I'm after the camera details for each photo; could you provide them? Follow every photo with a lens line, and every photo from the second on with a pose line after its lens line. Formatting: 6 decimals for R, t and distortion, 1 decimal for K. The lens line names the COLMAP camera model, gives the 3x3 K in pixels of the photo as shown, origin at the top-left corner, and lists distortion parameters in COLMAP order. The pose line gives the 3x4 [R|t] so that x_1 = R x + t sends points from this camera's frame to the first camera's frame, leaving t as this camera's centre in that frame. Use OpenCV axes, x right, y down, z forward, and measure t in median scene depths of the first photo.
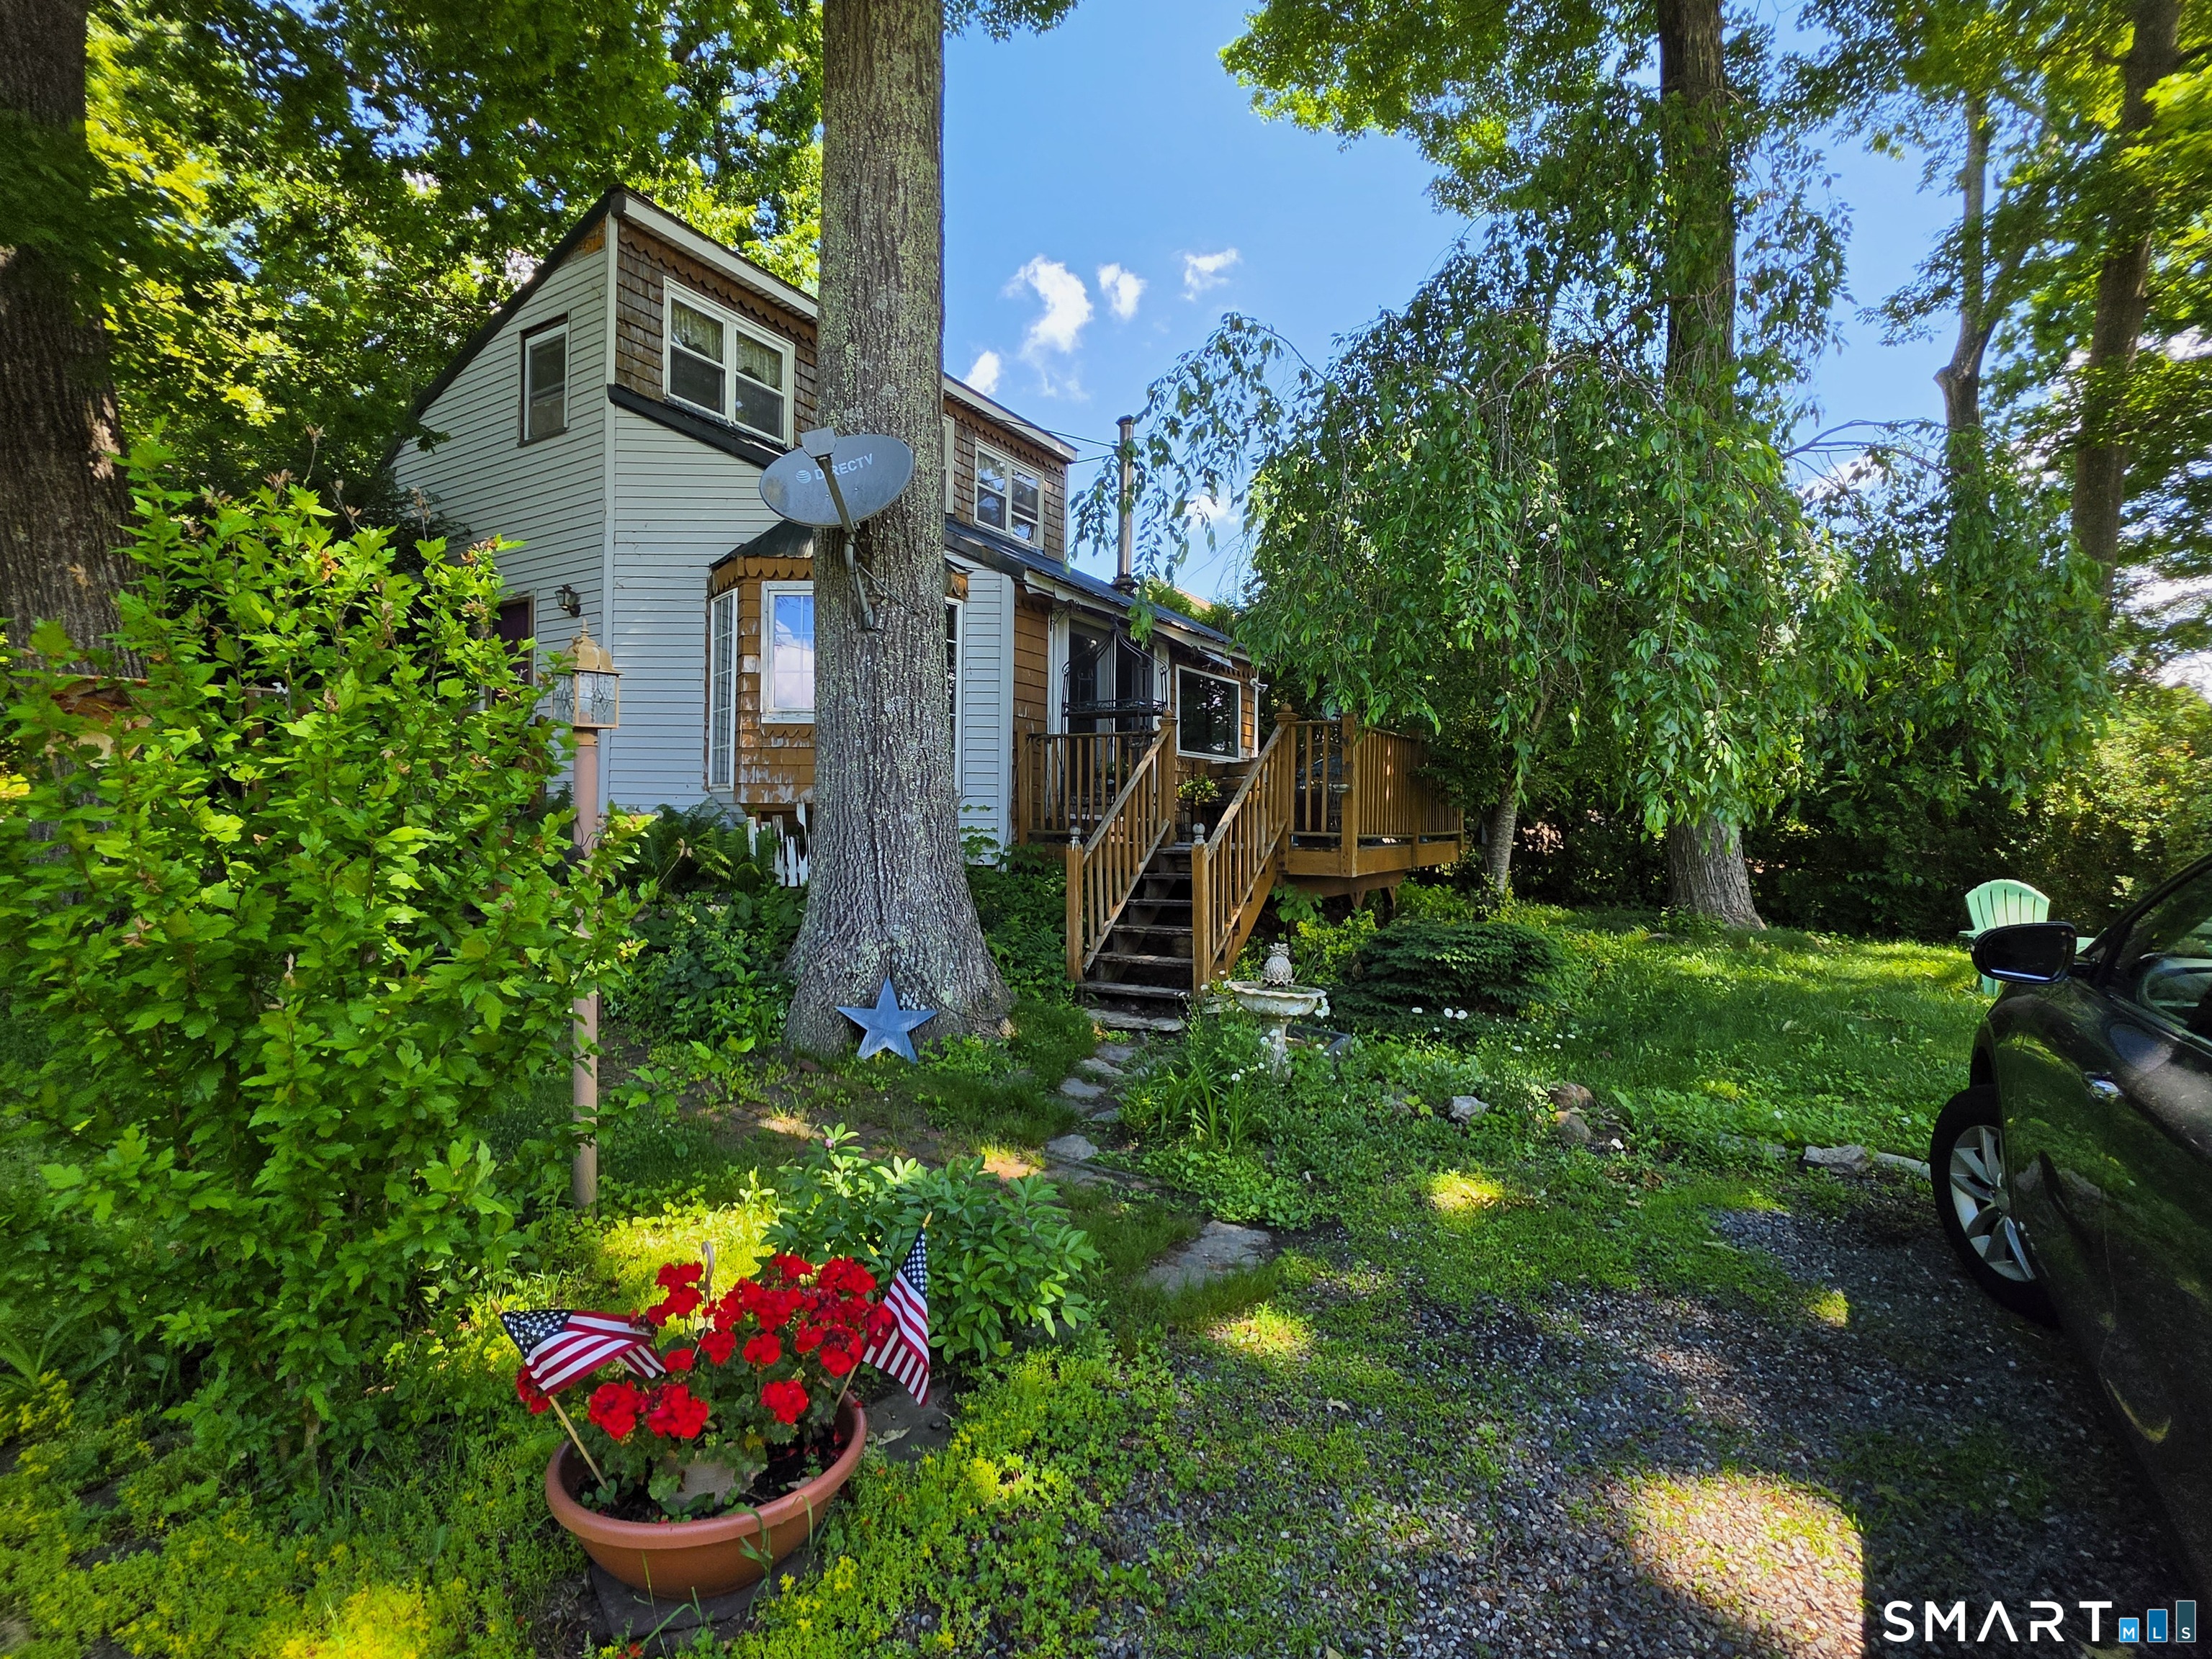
lens RADIAL K [[1089.2, 0, 1109.2], [0, 1089.2, 833.1], [0, 0, 1]] dist [-0.008819, 0.005060]
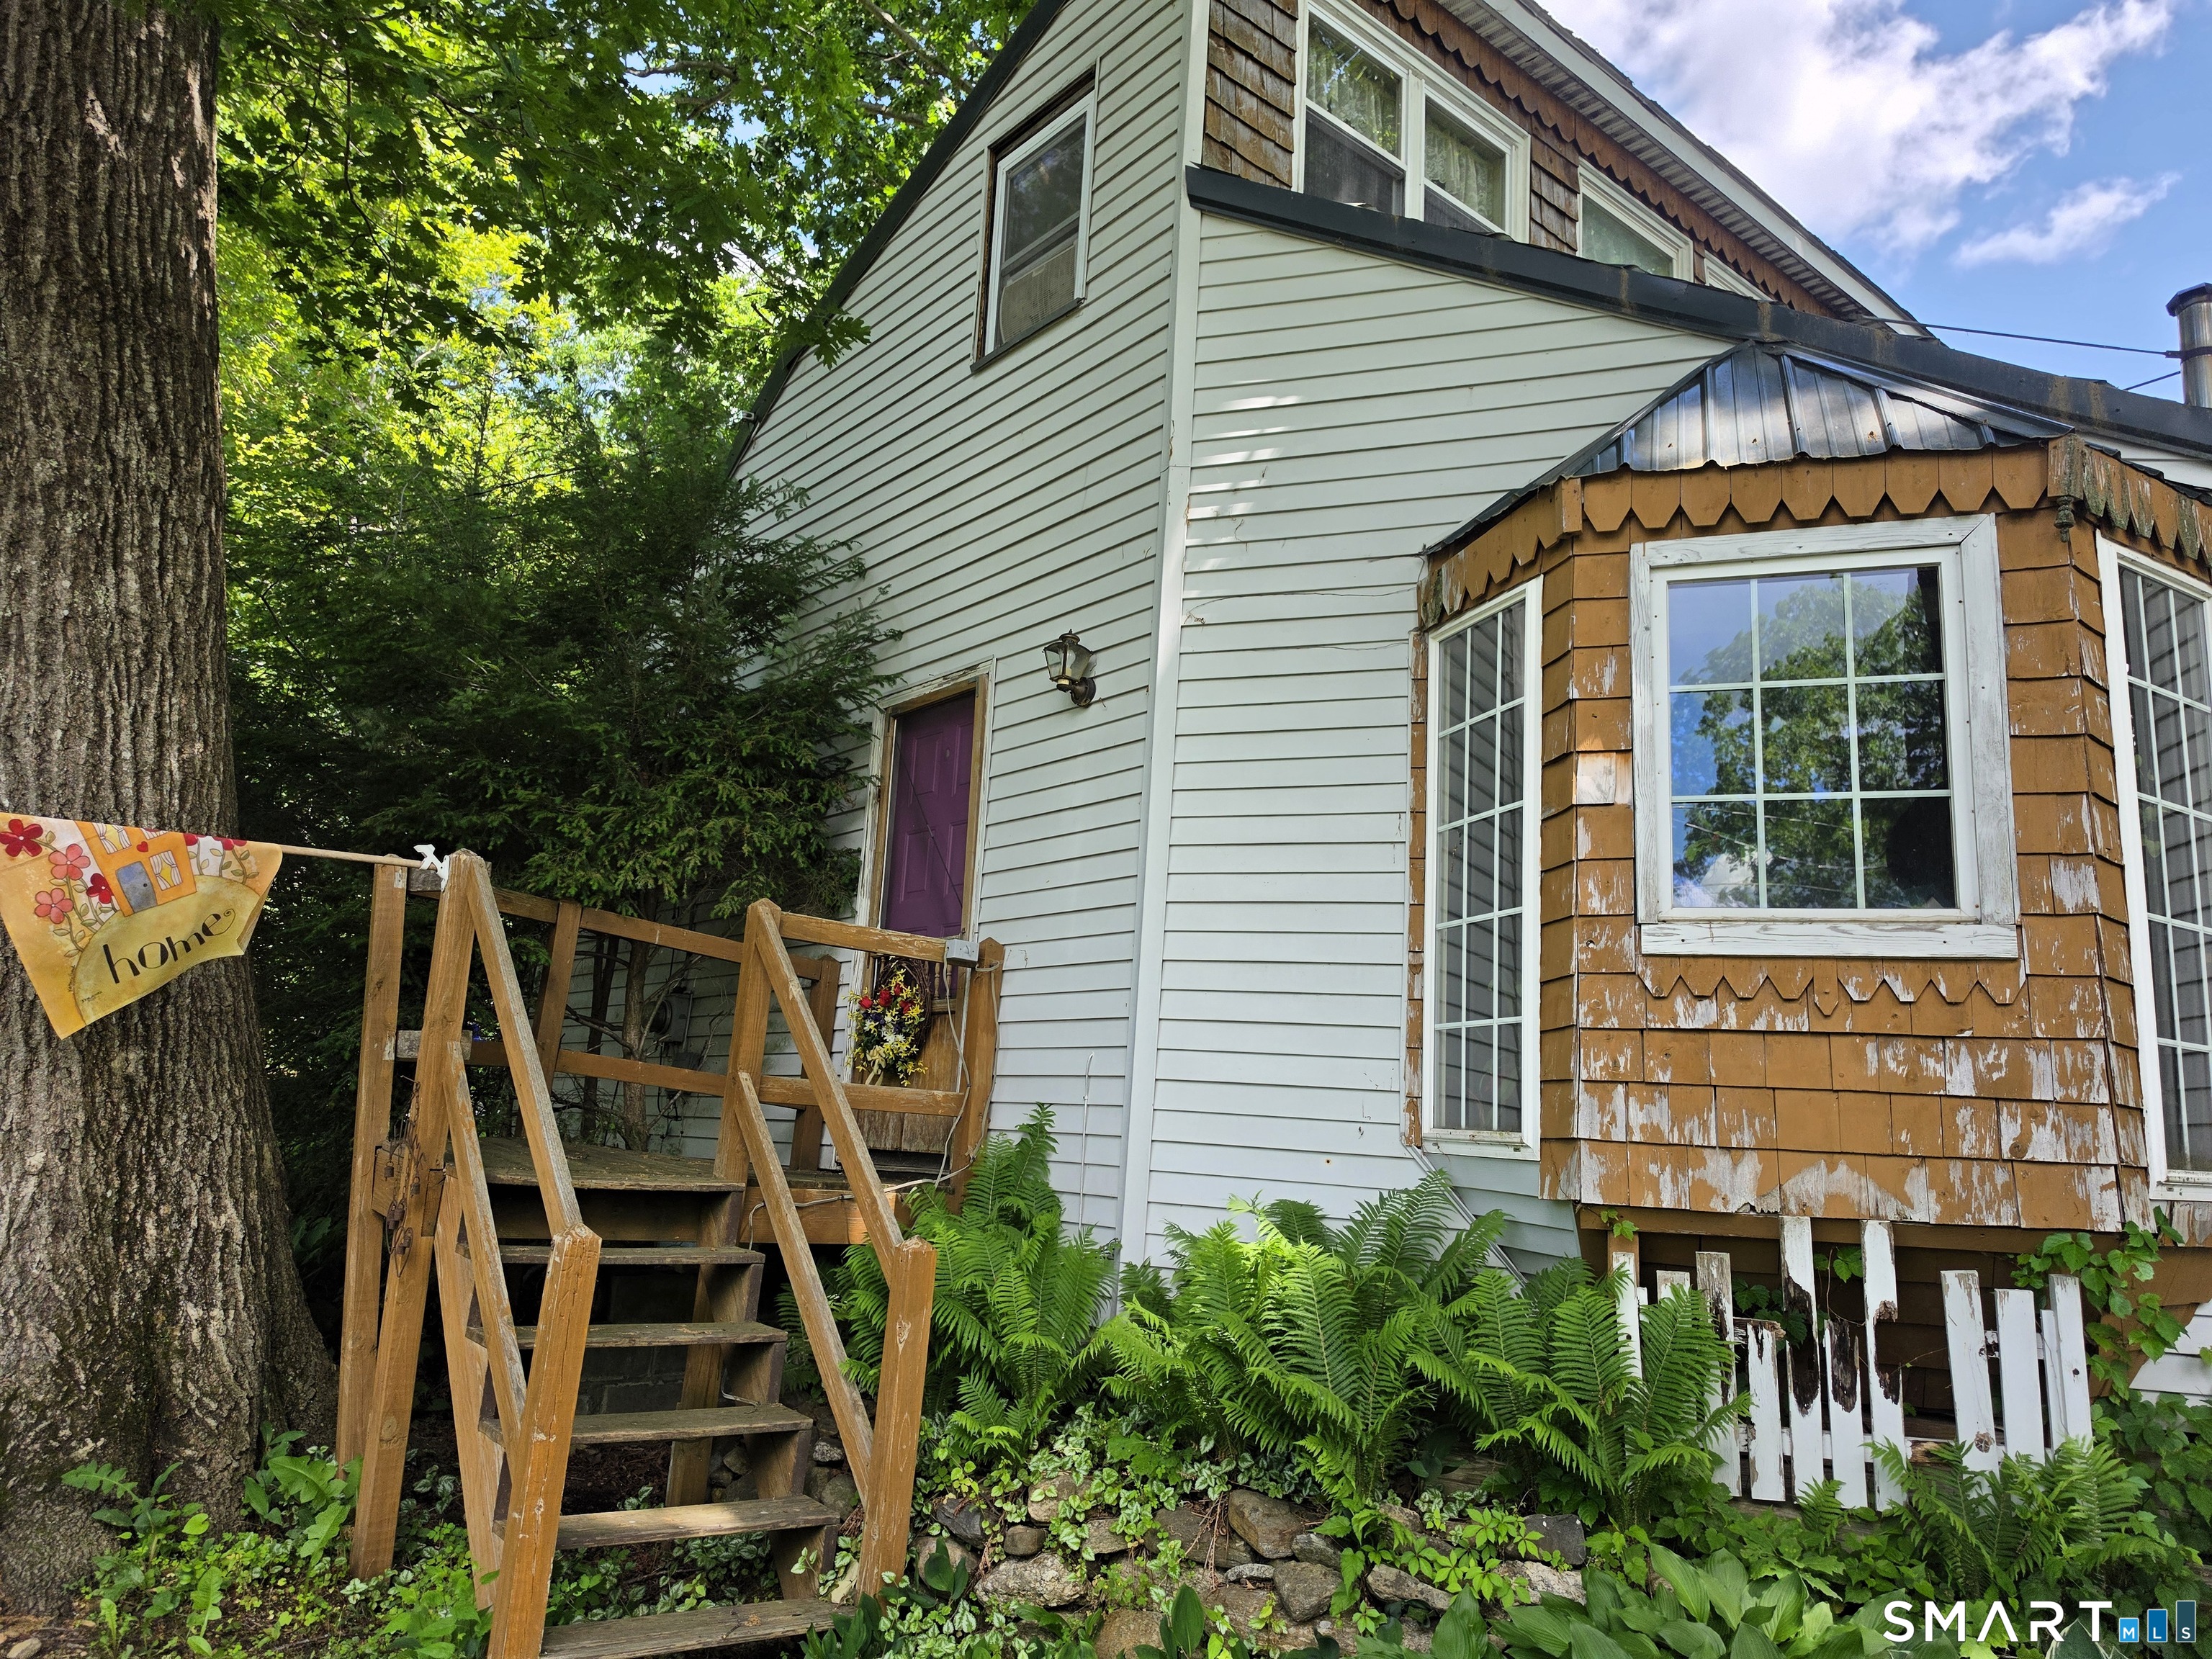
lens RADIAL K [[1527.4, 0, 1108.5], [0, 1527.4, 823.1], [0, 0, 1]] dist [0.044683, -0.031810]
pose [[0.945030, -0.026836, -0.325881, -0.312611], [-0.042212, 0.978274, -0.202971, -0.038422], [0.324248, 0.205570, 0.923366, 0.503652]]
